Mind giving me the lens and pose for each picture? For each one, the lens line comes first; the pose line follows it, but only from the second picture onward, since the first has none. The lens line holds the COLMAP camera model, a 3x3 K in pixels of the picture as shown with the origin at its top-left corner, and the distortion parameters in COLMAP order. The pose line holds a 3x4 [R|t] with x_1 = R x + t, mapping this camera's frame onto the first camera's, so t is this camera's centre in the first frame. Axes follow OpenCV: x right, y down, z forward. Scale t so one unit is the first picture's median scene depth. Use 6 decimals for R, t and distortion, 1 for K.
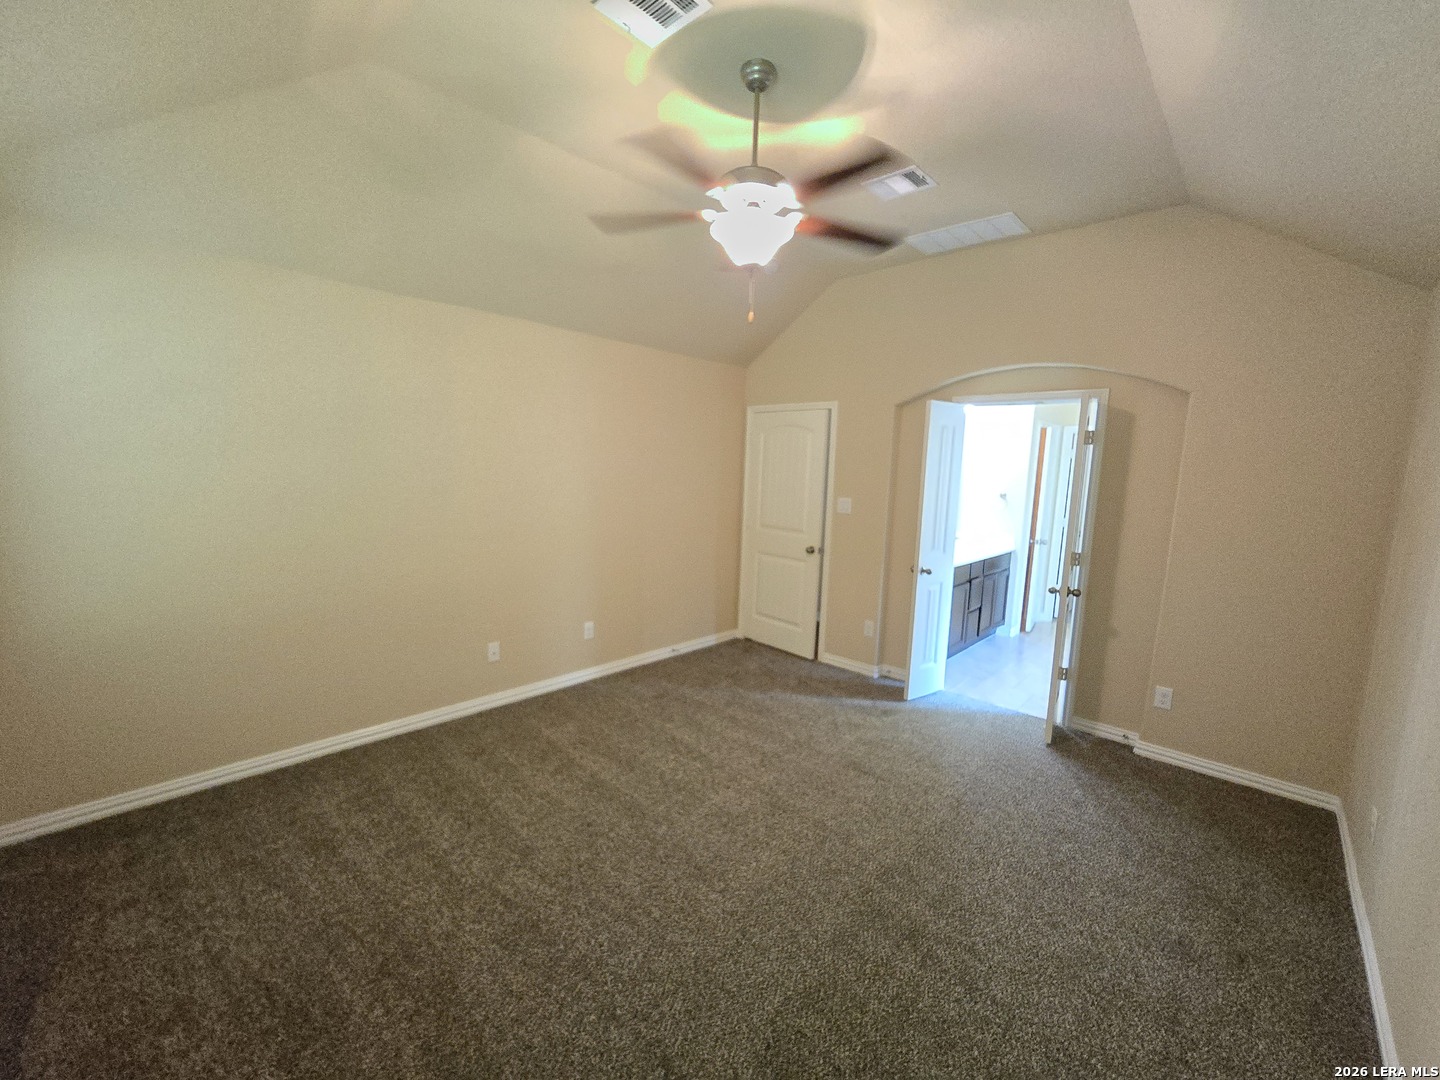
lens RADIAL K [[590.3, 0, 719.6], [0, 590.3, 534.8], [0, 0, 1]] dist [-0.007846, 0.001717]
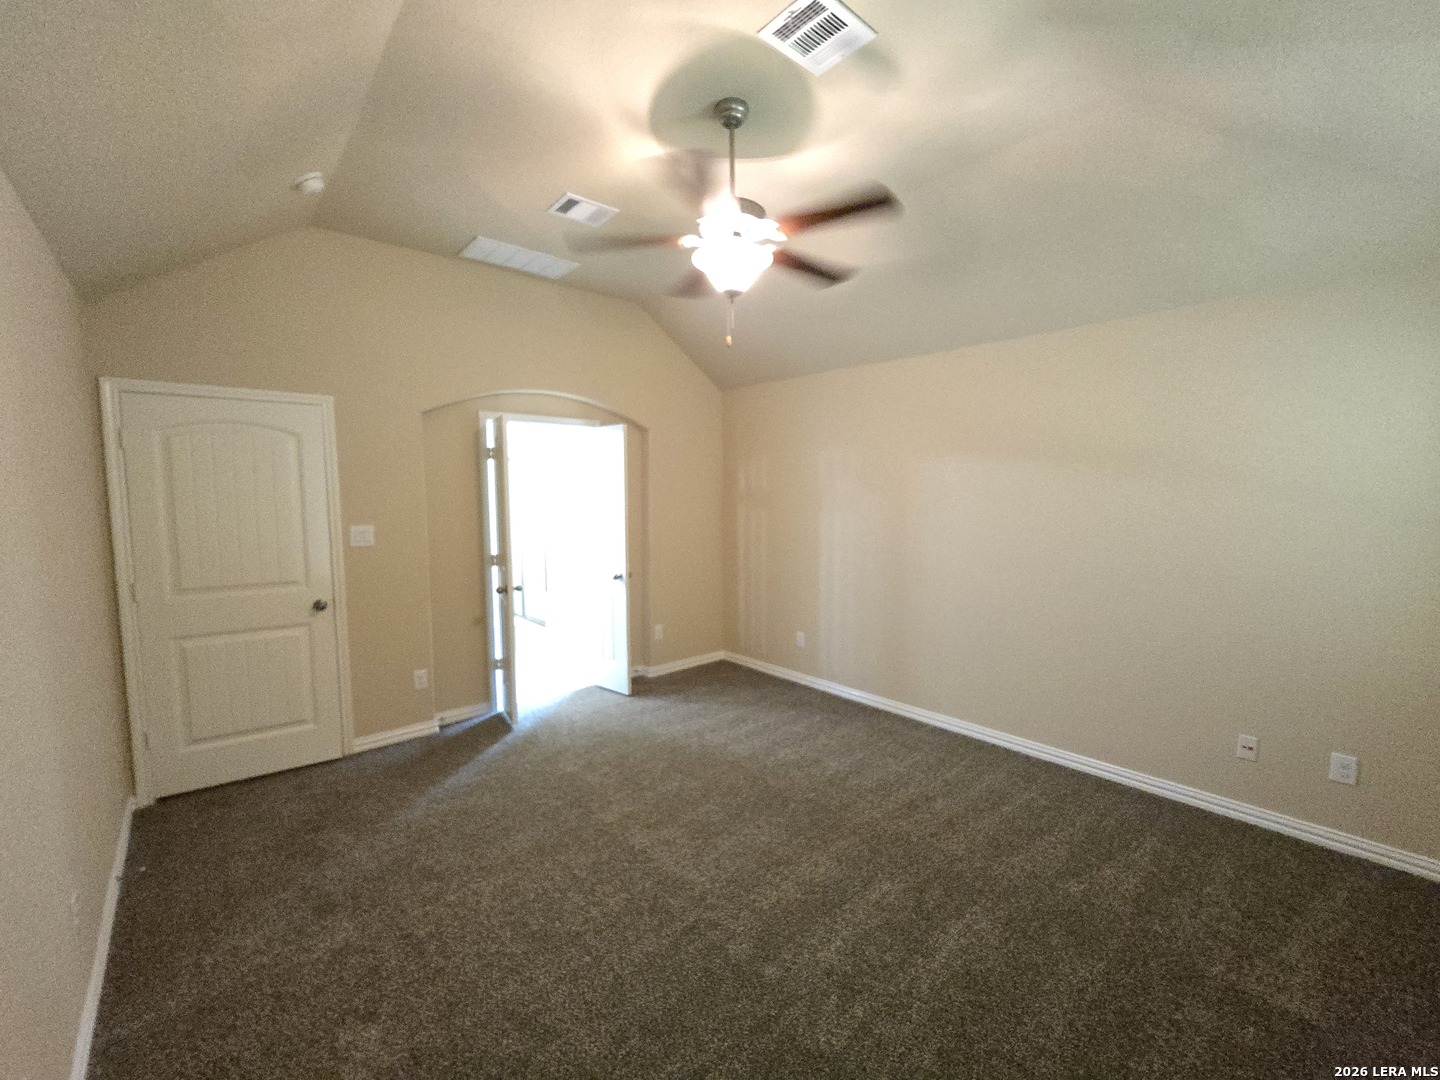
lens RADIAL K [[590.3, 0, 714.9], [0, 590.3, 533.2], [0, 0, 1]] dist [-0.007846, 0.001717]
pose [[0.102090, -0.106767, 0.989029, -0.501563], [0.122965, 0.987953, 0.093959, -0.070186], [-0.987146, 0.112023, 0.113989, 0.477756]]
